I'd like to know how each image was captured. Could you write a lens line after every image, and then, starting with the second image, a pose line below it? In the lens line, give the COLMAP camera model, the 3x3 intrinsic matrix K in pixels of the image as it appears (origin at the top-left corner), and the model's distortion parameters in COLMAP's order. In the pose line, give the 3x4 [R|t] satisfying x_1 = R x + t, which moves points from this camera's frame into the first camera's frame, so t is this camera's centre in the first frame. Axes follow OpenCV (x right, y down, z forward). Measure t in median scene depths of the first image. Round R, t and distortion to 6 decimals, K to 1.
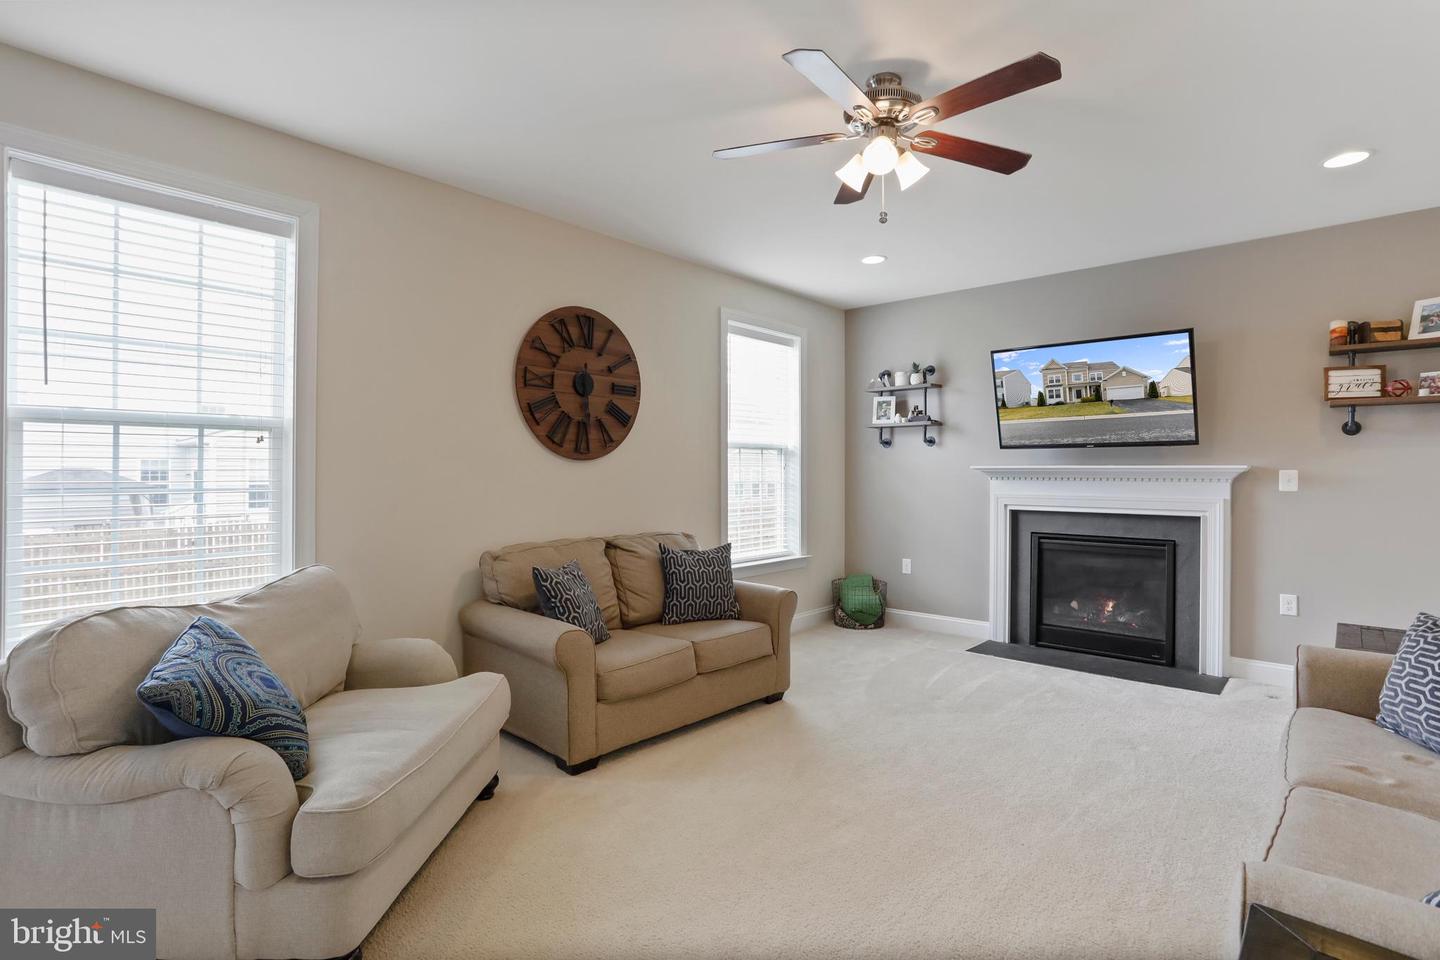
lens RADIAL K [[711.5, 0, 750.4], [0, 711.5, 460.8], [0, 0, 1]] dist [-0.048188, 0.024875]
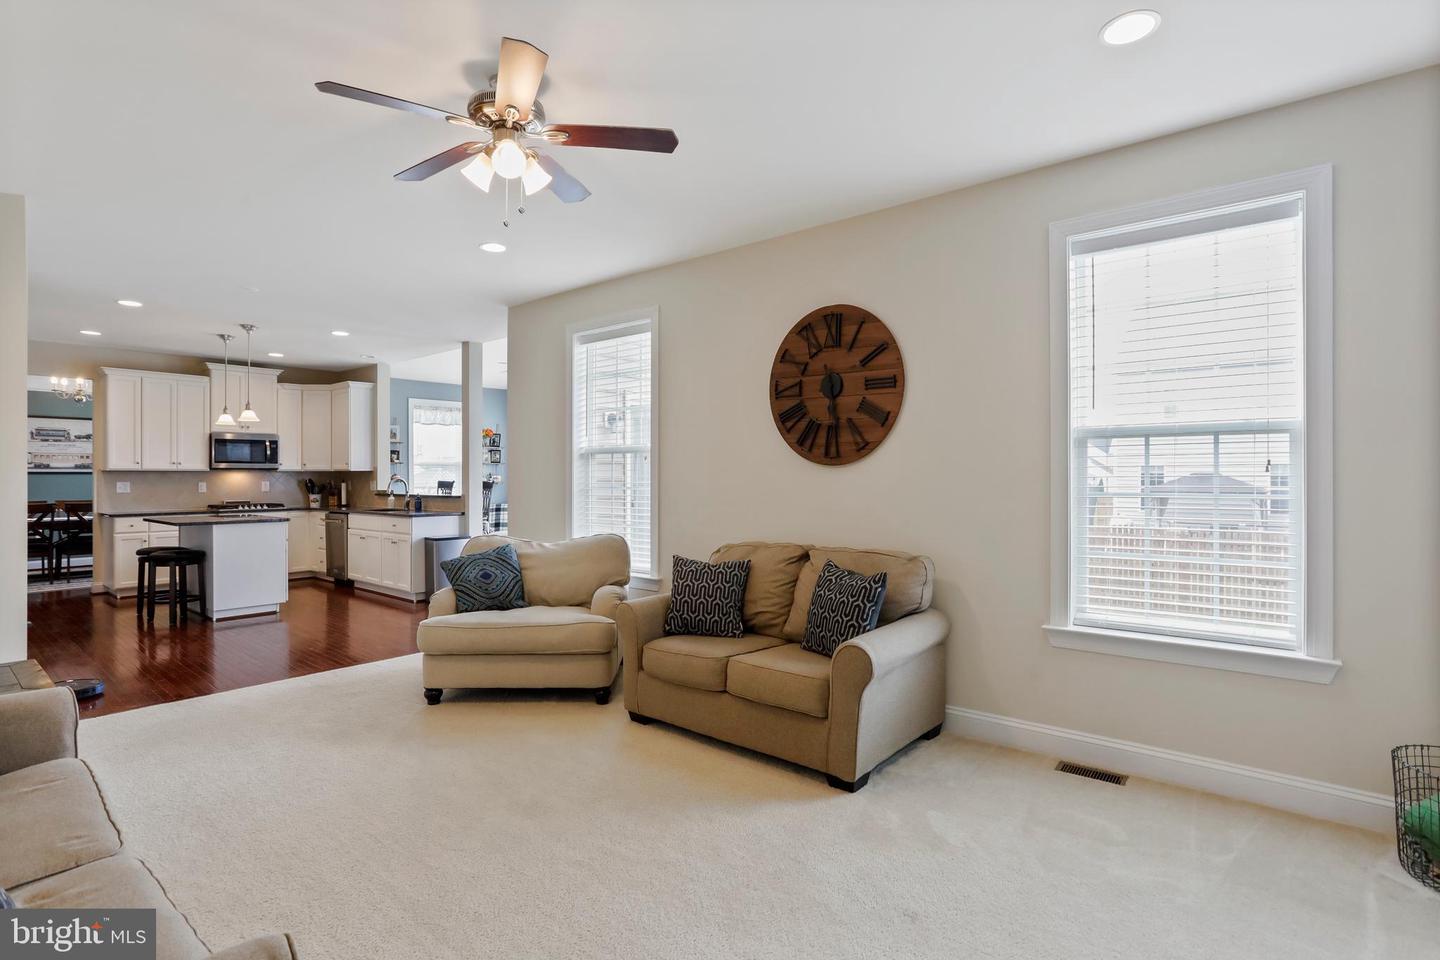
lens RADIAL K [[711.5, 0, 720.7], [0, 711.5, 487.6], [0, 0, 1]] dist [-0.048188, 0.024875]
pose [[0.012883, 0.014603, -0.999810, 0.726423], [0.014515, 0.999785, 0.014789, 0.013587], [0.999812, -0.014703, 0.012668, 0.833804]]
